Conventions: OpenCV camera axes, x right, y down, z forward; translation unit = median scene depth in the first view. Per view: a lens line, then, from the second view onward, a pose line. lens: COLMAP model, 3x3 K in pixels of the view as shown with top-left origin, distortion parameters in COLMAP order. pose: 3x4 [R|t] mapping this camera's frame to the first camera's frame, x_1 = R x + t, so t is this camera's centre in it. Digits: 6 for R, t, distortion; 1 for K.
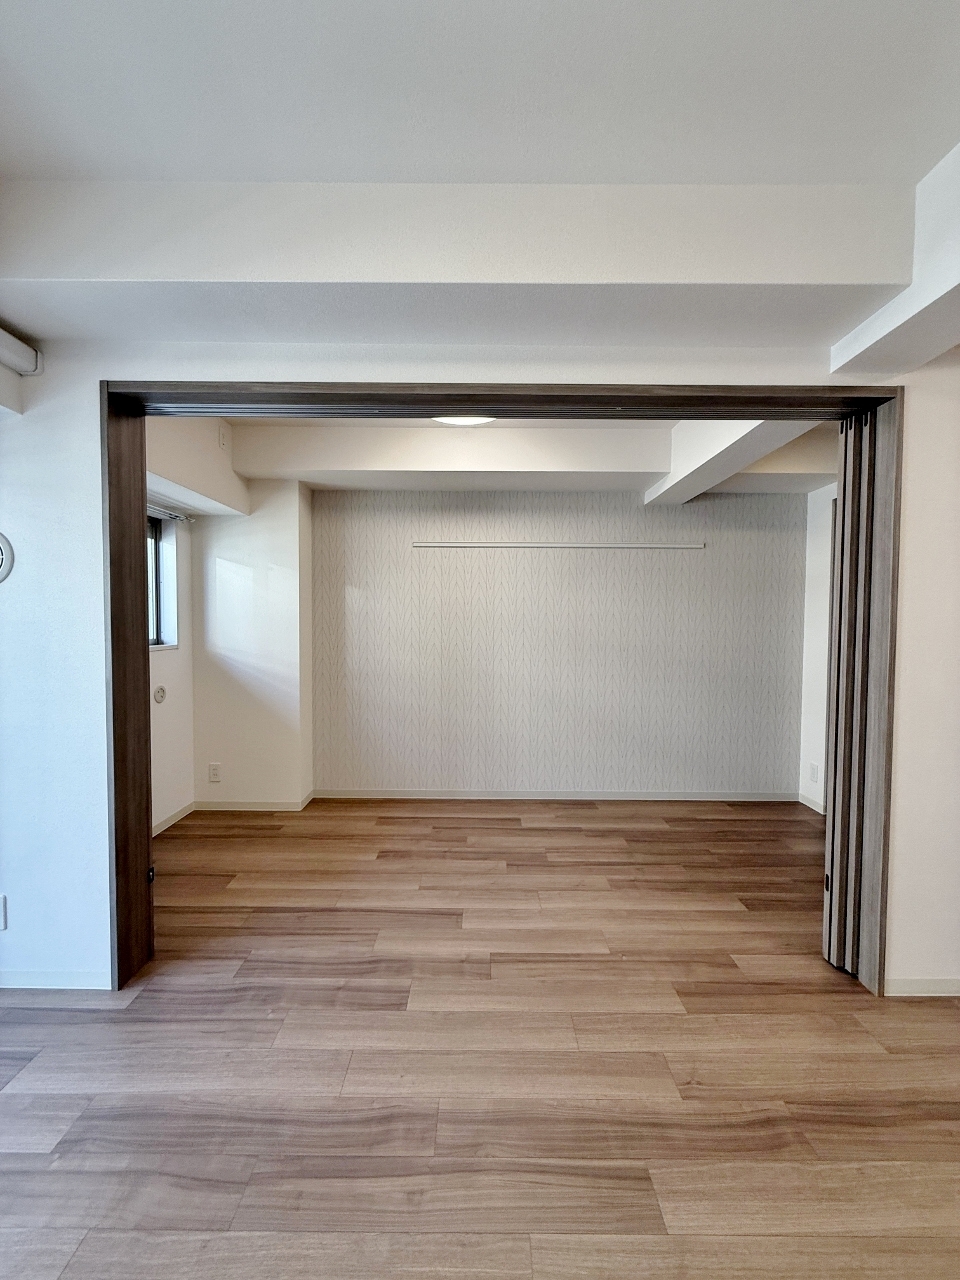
lens RADIAL K [[509.3, 0, 479.6], [0, 509.3, 637.5], [0, 0, 1]] dist [-0.000997, 0.000461]
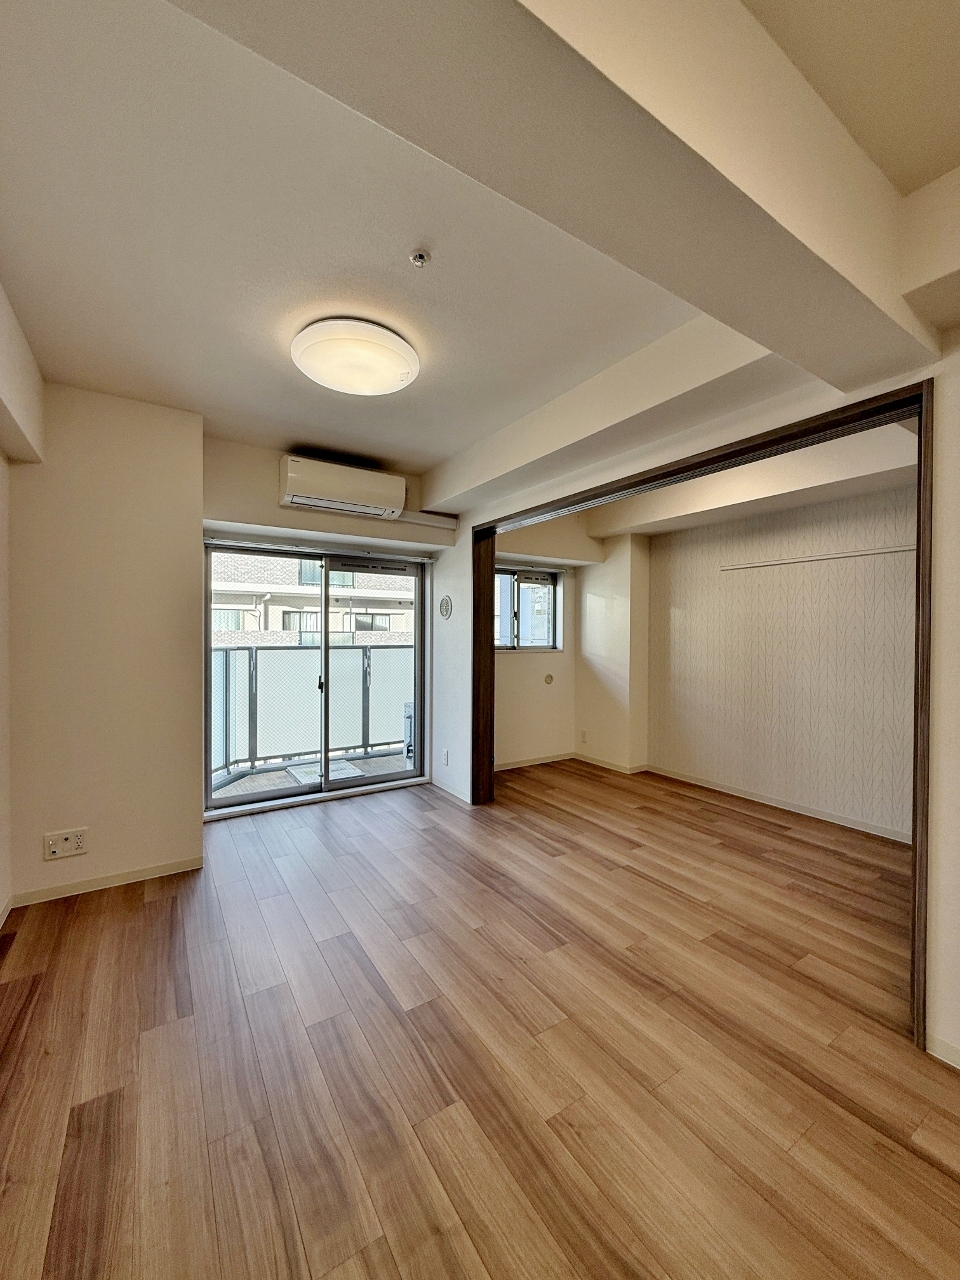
lens RADIAL K [[509.3, 0, 476.8], [0, 509.3, 636.3], [0, 0, 1]] dist [-0.000997, 0.000461]
pose [[0.538698, 0.001364, -0.842498, 0.873508], [-0.030173, 0.999388, -0.017675, 0.012967], [0.841959, 0.034942, 0.538409, -0.133091]]
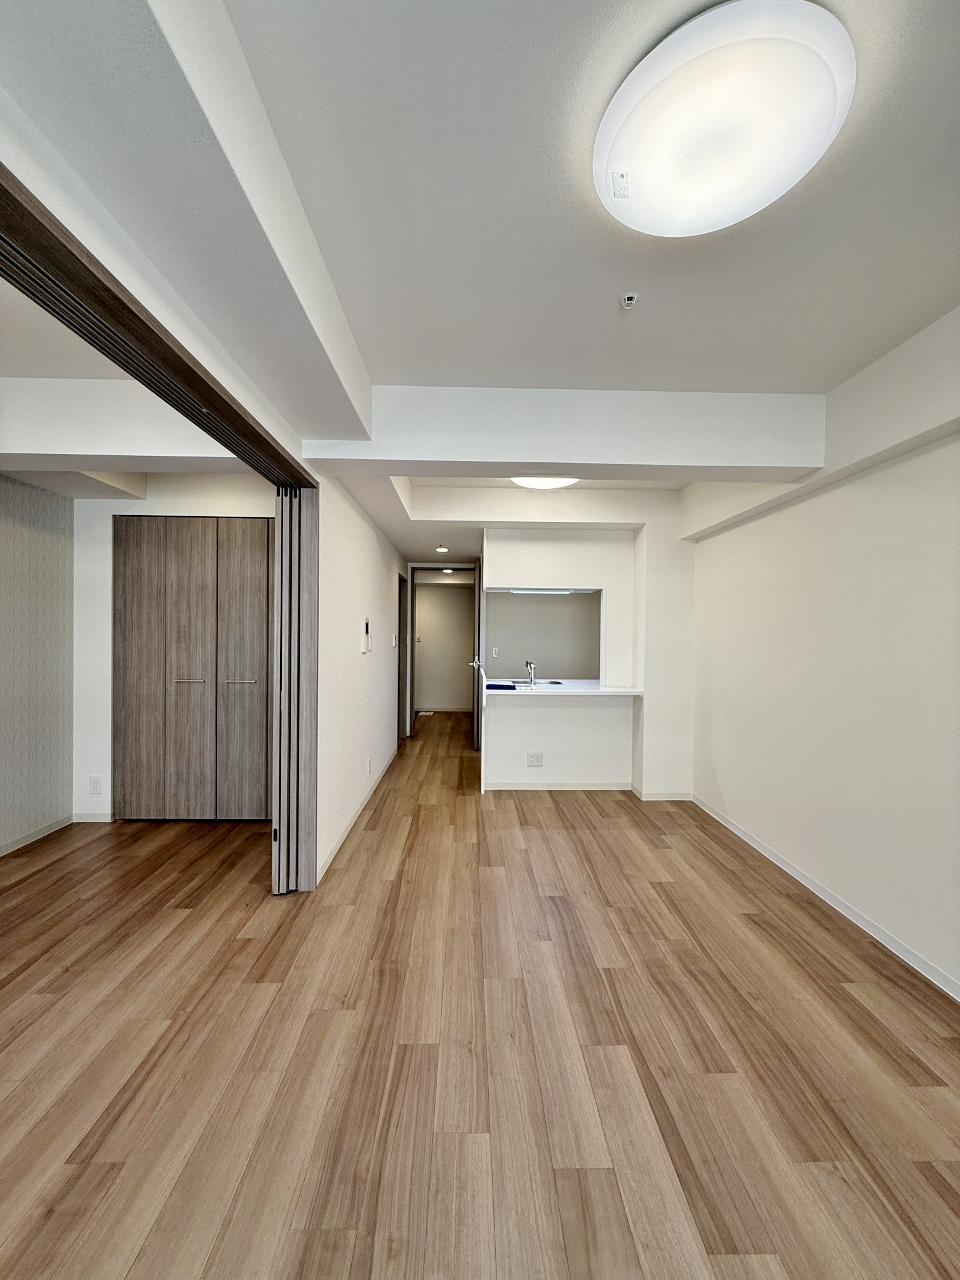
lens RADIAL K [[509.3, 0, 479.8], [0, 509.3, 637.7], [0, 0, 1]] dist [-0.000997, 0.000461]
pose [[-0.026602, -0.014865, 0.999536, -0.540388], [0.024438, 0.999581, 0.015516, -0.028962], [-0.999347, 0.024839, -0.026228, 0.422498]]
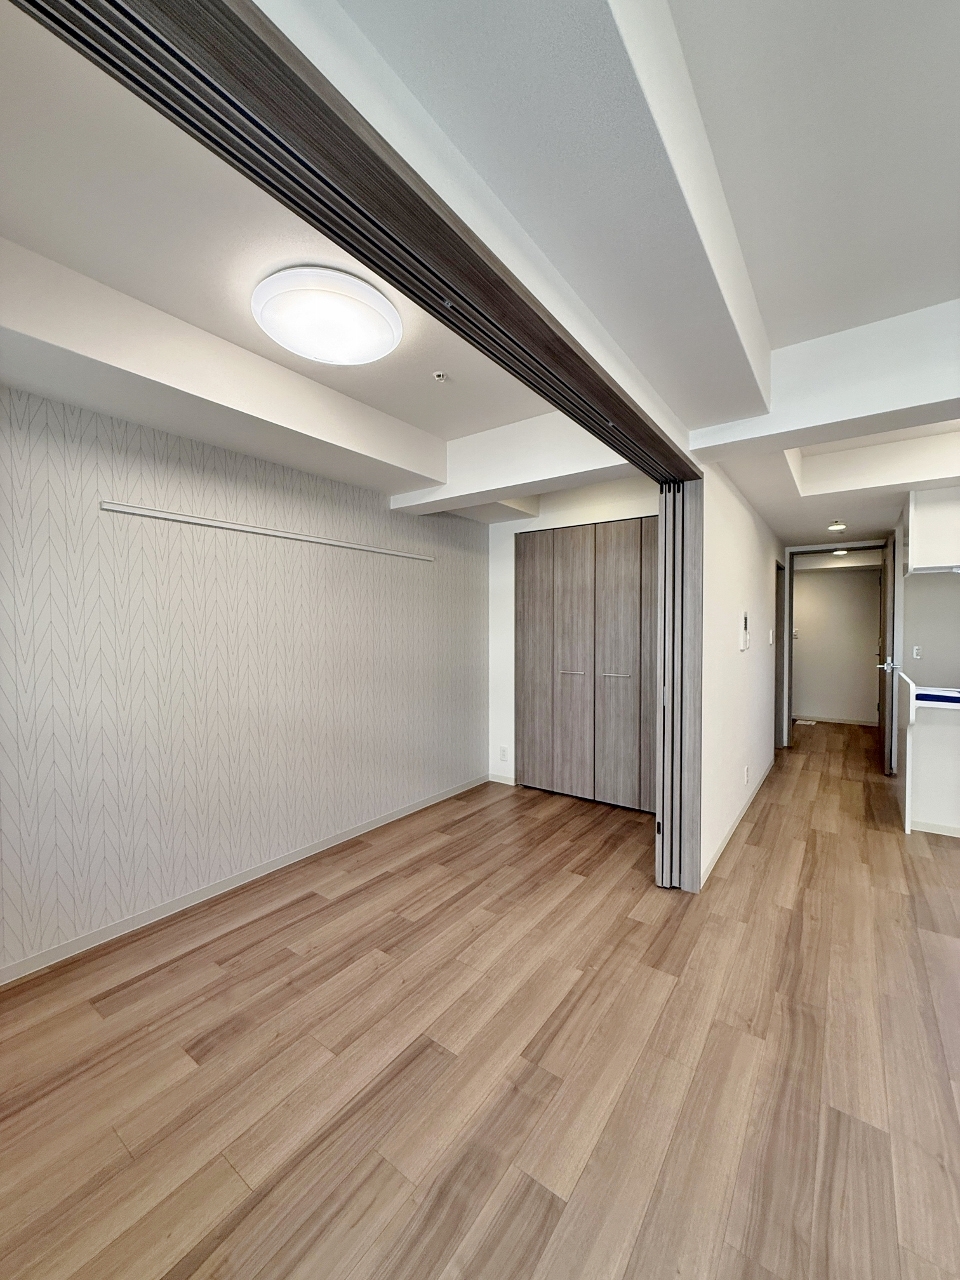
lens RADIAL K [[509.3, 0, 479.4], [0, 509.3, 636.9], [0, 0, 1]] dist [-0.000997, 0.000461]
pose [[0.586734, -0.020234, 0.809527, -0.564009], [0.031850, 0.999491, 0.001898, -0.030492], [-0.809153, 0.024670, 0.587079, 0.498875]]
